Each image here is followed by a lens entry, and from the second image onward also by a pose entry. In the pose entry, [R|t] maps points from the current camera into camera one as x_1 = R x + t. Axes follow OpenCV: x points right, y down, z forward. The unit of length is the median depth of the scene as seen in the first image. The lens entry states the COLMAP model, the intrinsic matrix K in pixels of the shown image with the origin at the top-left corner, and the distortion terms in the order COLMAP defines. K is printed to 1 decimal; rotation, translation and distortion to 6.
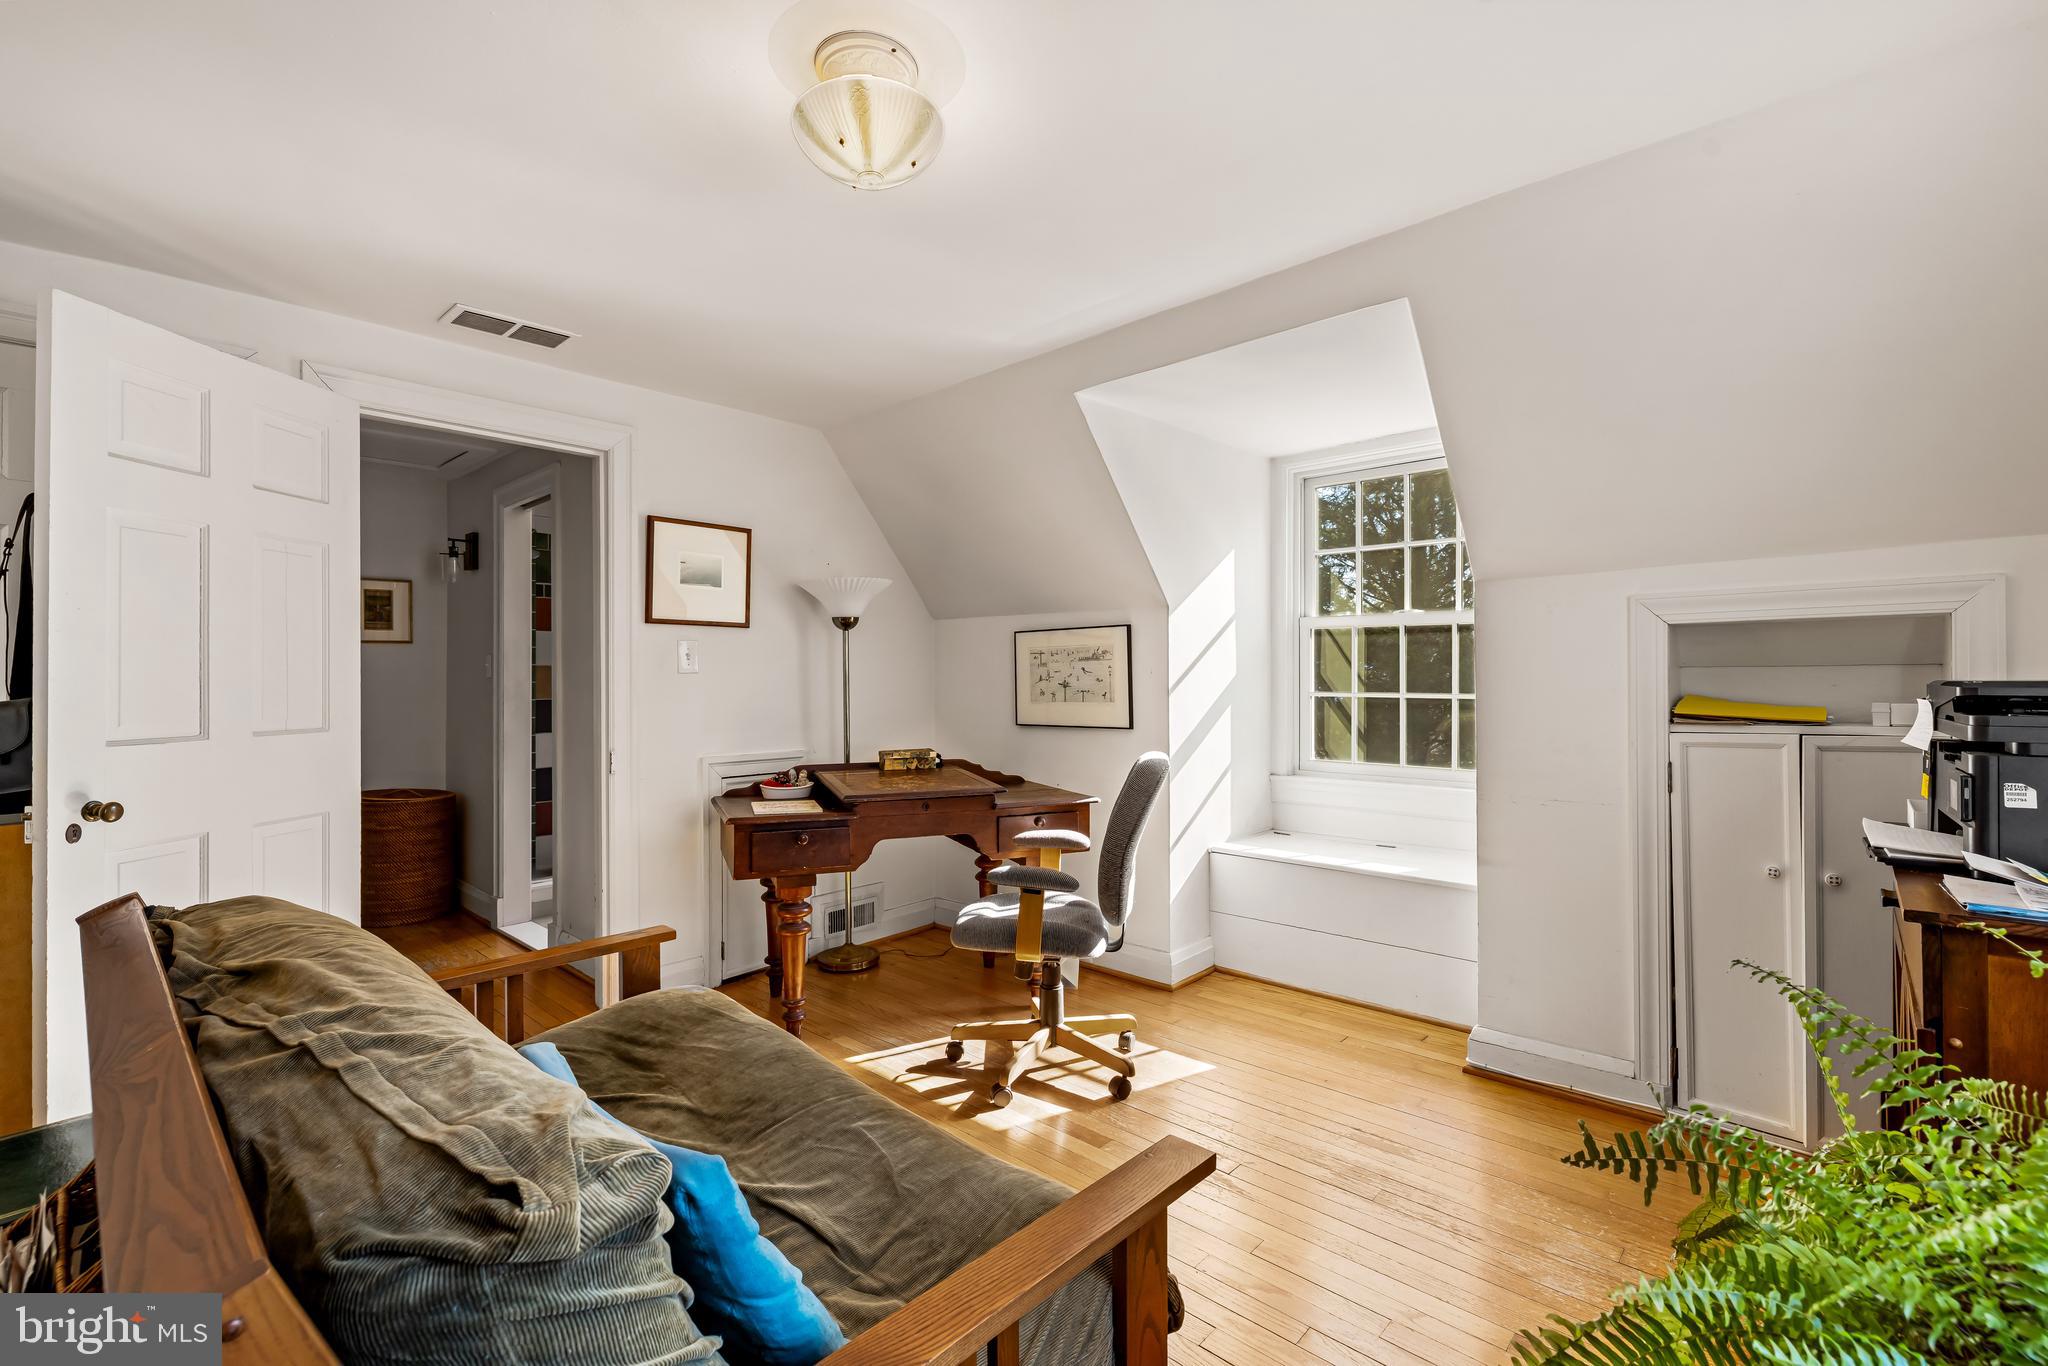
lens RADIAL K [[893.6, 0, 1022.3], [0, 893.6, 674.8], [0, 0, 1]] dist [-0.001917, -0.000592]
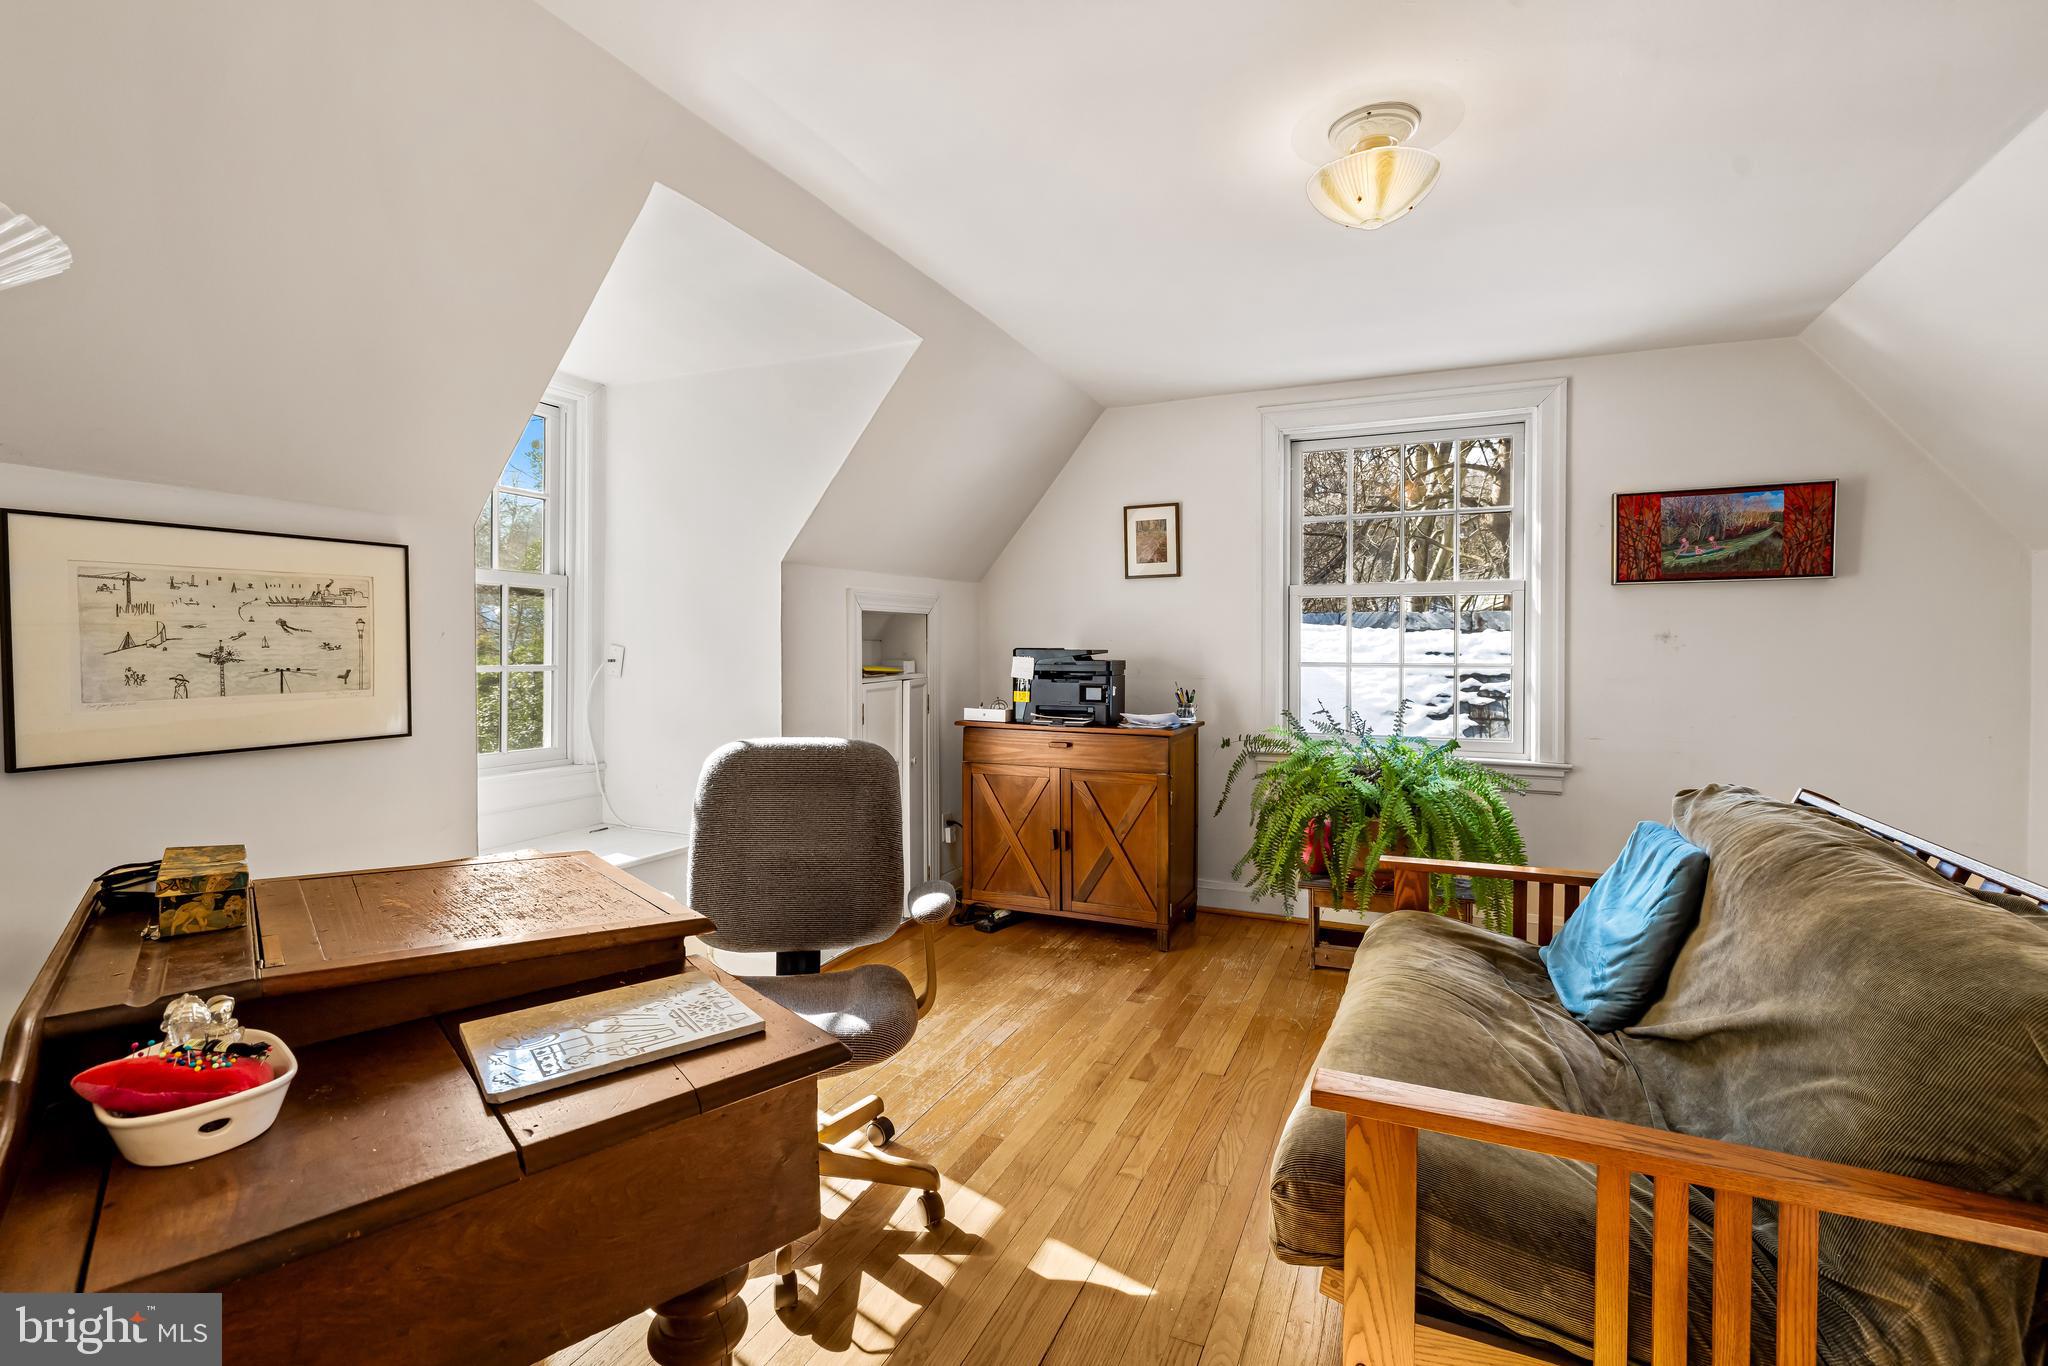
lens RADIAL K [[893.6, 0, 1025.2], [0, 893.6, 667.9], [0, 0, 1]] dist [-0.001917, -0.000592]
pose [[-0.299163, -0.012942, 0.954114, -0.506955], [0.001988, 0.999897, 0.014186, 0.011388], [-0.954200, 0.006141, -0.299107, 0.784739]]
